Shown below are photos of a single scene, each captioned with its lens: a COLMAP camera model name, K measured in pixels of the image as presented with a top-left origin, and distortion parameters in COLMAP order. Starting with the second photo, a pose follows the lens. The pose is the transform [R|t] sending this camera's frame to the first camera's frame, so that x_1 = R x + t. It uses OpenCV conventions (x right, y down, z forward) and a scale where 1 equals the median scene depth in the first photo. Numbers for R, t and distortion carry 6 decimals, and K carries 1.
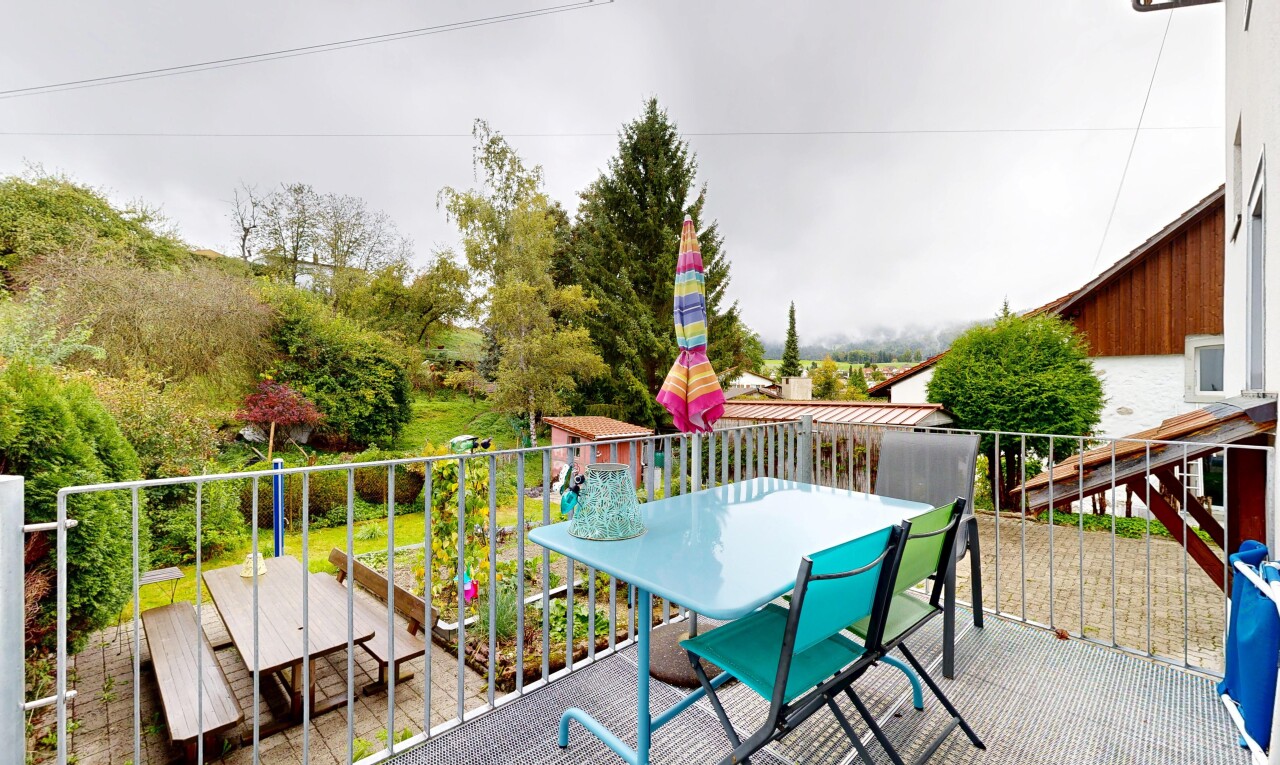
lens RADIAL K [[494.1, 0, 640.0], [0, 494.1, 382.5], [0, 0, 1]] dist [0.003925, -0.003810]
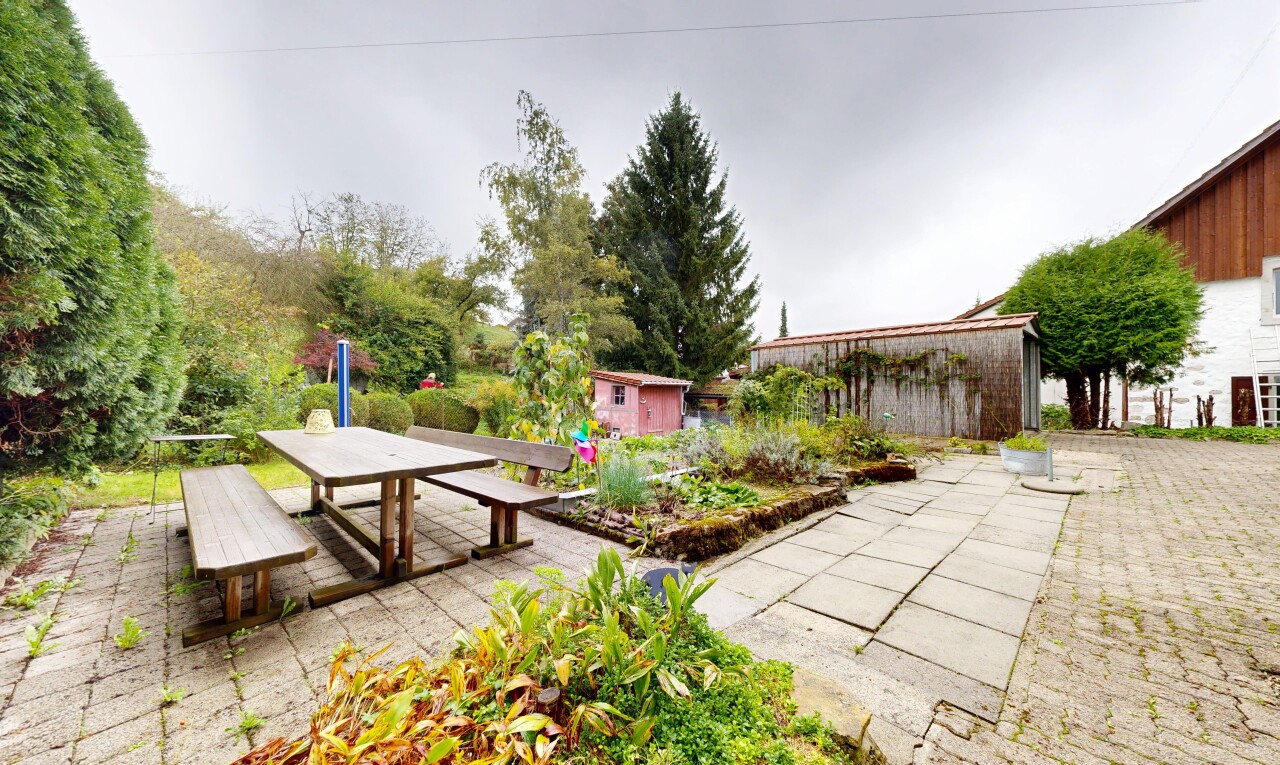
lens RADIAL K [[429.3, 0, 640.0], [0, 429.3, 382.5], [0, 0, 1]] dist [-0.001014, -0.002198]
pose [[0.999990, 0.000811, -0.004318, -0.068494], [-0.000803, 0.999998, 0.001925, 0.081727], [0.004320, -0.001922, 0.999989, 0.080766]]
